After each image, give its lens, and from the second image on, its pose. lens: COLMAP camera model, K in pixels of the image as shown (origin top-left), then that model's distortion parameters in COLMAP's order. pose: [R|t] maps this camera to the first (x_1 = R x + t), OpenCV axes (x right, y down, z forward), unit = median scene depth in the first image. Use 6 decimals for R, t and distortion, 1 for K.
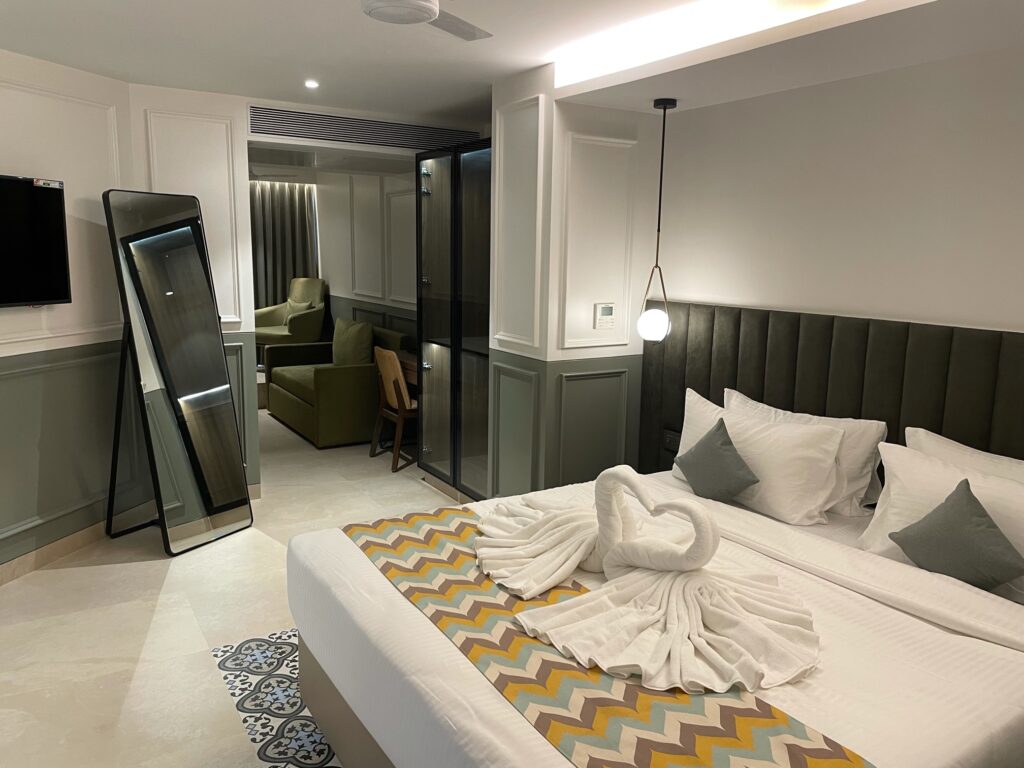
lens RADIAL K [[786.2, 0, 512.0], [0, 786.2, 384.0], [0, 0, 1]] dist [0.007768, 0.001498]
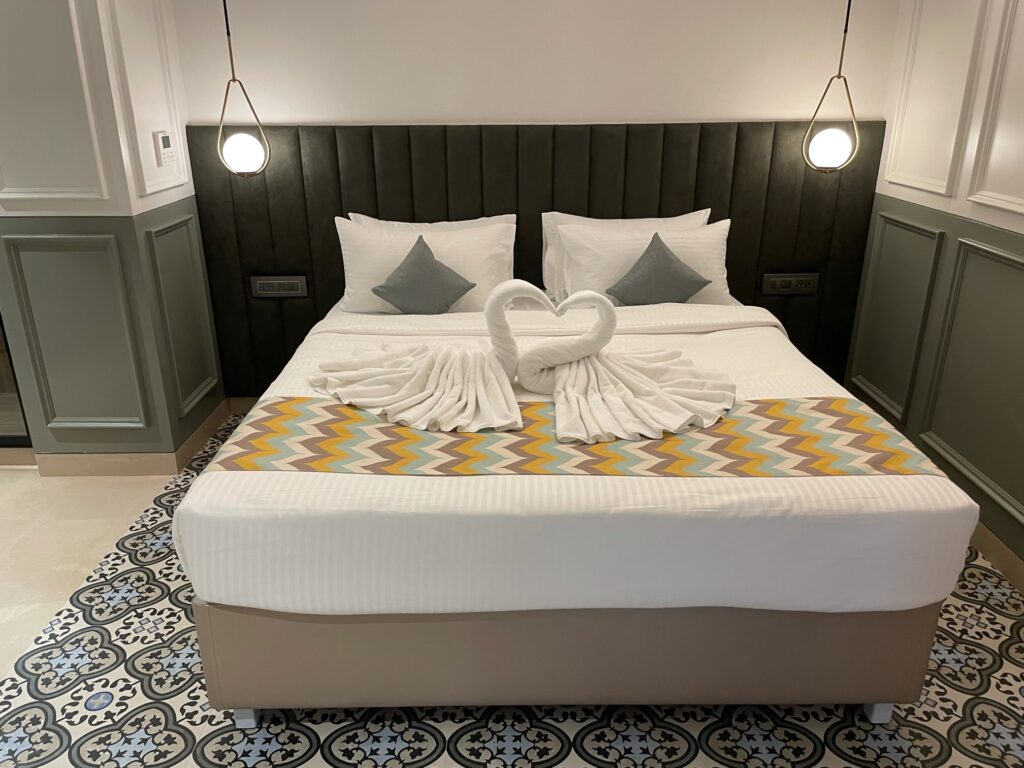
lens RADIAL K [[789.4, 0, 512.0], [0, 789.4, 384.0], [0, 0, 1]] dist [0.090616, 0.000707]
pose [[0.513772, -0.324006, 0.794392, -0.665915], [0.162699, 0.945938, 0.280591, -0.053537], [-0.842358, -0.014913, 0.538712, 0.412342]]
